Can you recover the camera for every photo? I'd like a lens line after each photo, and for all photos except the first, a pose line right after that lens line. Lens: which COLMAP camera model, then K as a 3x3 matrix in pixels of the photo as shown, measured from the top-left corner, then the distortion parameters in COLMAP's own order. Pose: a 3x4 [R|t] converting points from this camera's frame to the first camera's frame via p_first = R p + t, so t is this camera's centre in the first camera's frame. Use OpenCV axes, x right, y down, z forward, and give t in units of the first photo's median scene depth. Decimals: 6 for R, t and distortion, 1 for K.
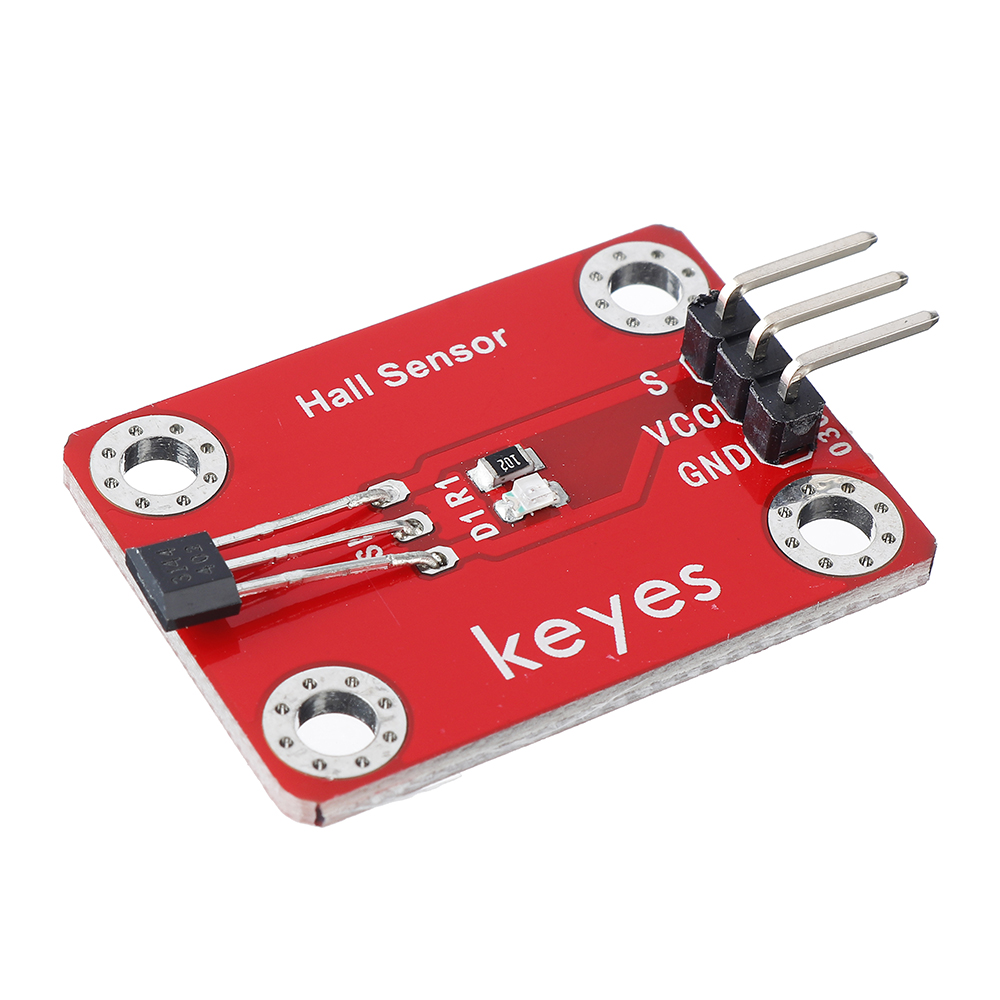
lens RADIAL K [[4111.8, 0, 525.7], [0, 4111.8, 501.1], [0, 0, 1]] dist [0.100490, 3.361591]
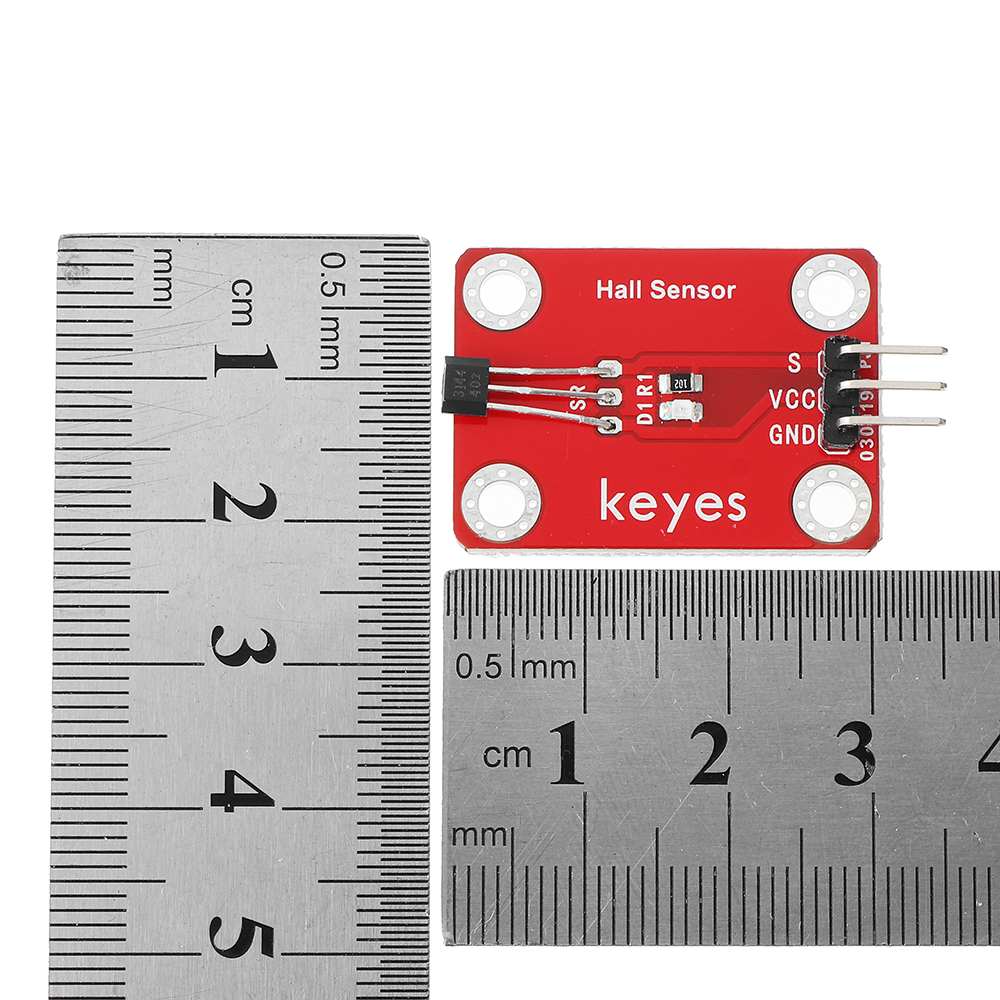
lens RADIAL K [[4111.8, 0, 525.7], [0, 4111.8, 501.1], [0, 0, 1]] dist [0.100490, 3.361591]
pose [[0.860088, 0.482850, -0.164637, 0.248205], [-0.326142, 0.768600, 0.550350, -0.901662], [0.392276, -0.419654, 0.818541, -0.456722]]
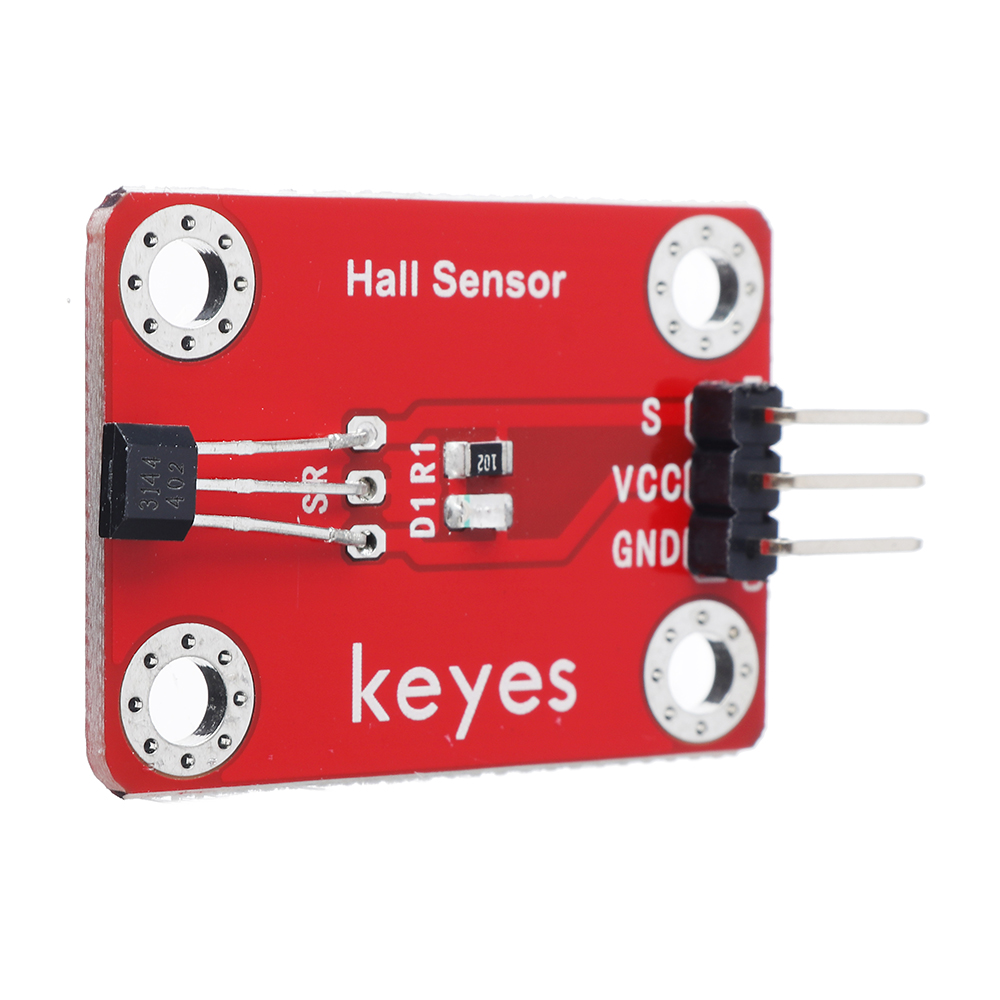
lens RADIAL K [[4111.8, 0, 525.7], [0, 4111.8, 501.1], [0, 0, 1]] dist [0.100490, 3.361591]
pose [[0.751978, 0.483287, 0.448289, -0.409741], [-0.652835, 0.640199, 0.404911, -0.385659], [-0.091306, -0.597142, 0.796922, 0.258315]]
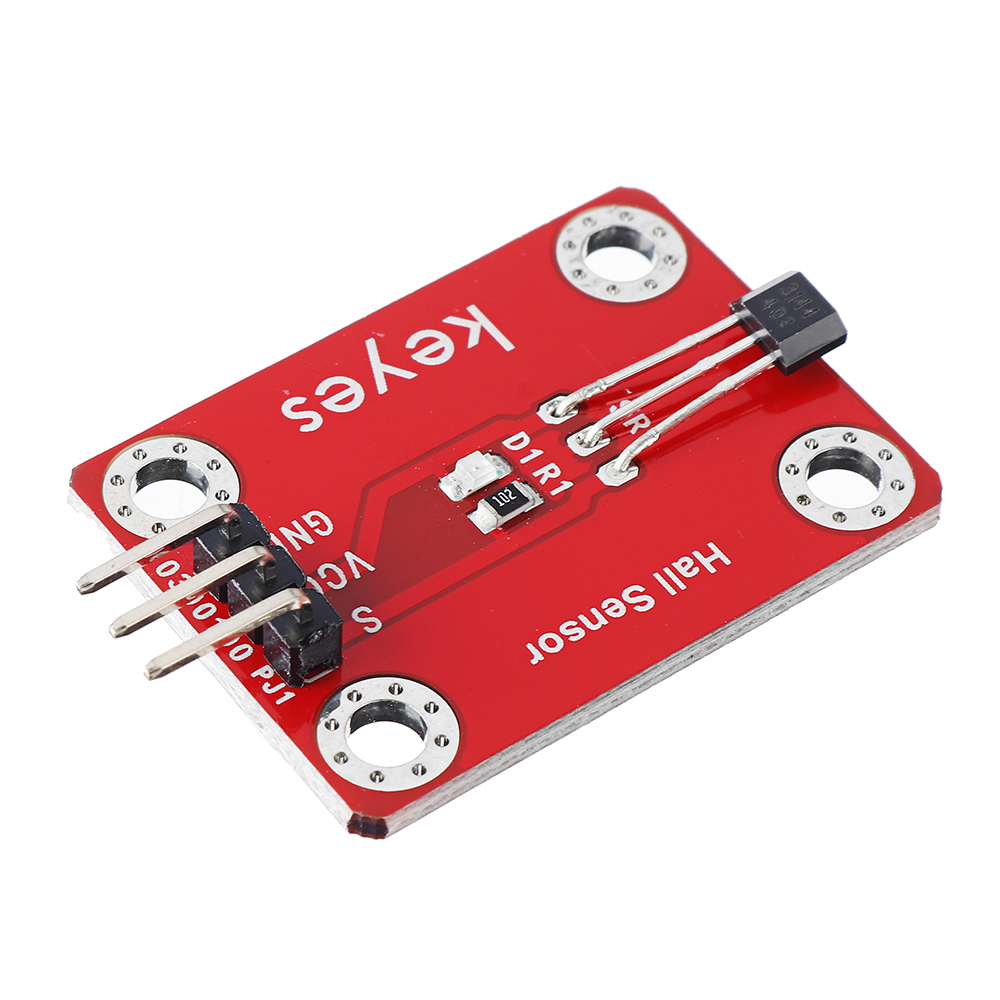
lens RADIAL K [[4387.5, 0, 429.0], [0, 4387.5, 499.6], [0, 0, 1]] dist [0.102725, 2.474240]
pose [[-0.988798, 0.011970, -0.148780, 0.172435], [-0.149036, -0.133782, 0.979740, -1.050777], [-0.008177, 0.990938, 0.134067, 0.862367]]
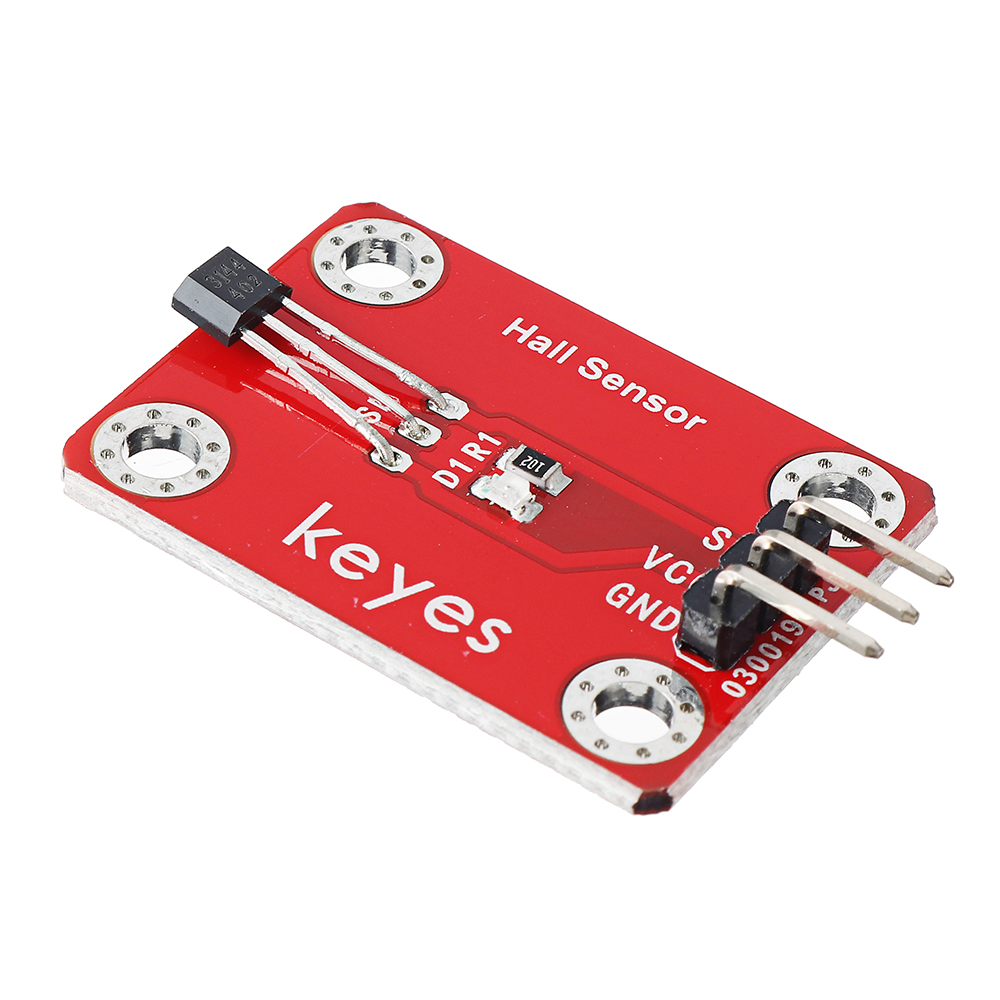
lens RADIAL K [[4652.5, 0, 500.0], [0, 4652.5, 500.0], [0, 0, 1]] dist [0.158468, 0.817478]
pose [[0.428358, 0.599245, -0.676324, 0.765183], [-0.697277, 0.695263, 0.174397, -0.195626], [0.574729, 0.396882, 0.715661, 0.191382]]
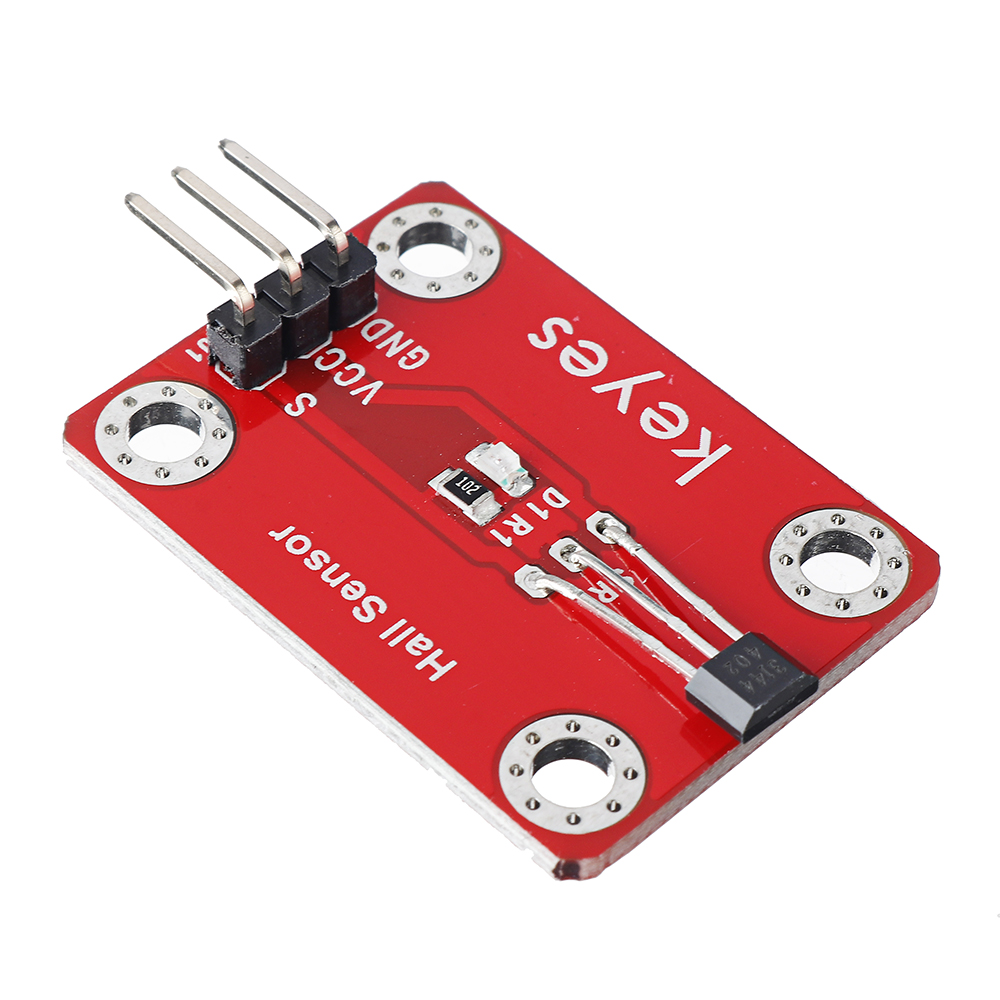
lens RADIAL K [[4111.8, 0, 525.7], [0, 4111.8, 501.1], [0, 0, 1]] dist [0.100490, 3.361591]
pose [[-0.252528, -0.790819, 0.557526, -0.558305], [0.670024, 0.272779, 0.690405, -0.677474], [-0.698067, 0.547902, 0.460984, 0.543978]]
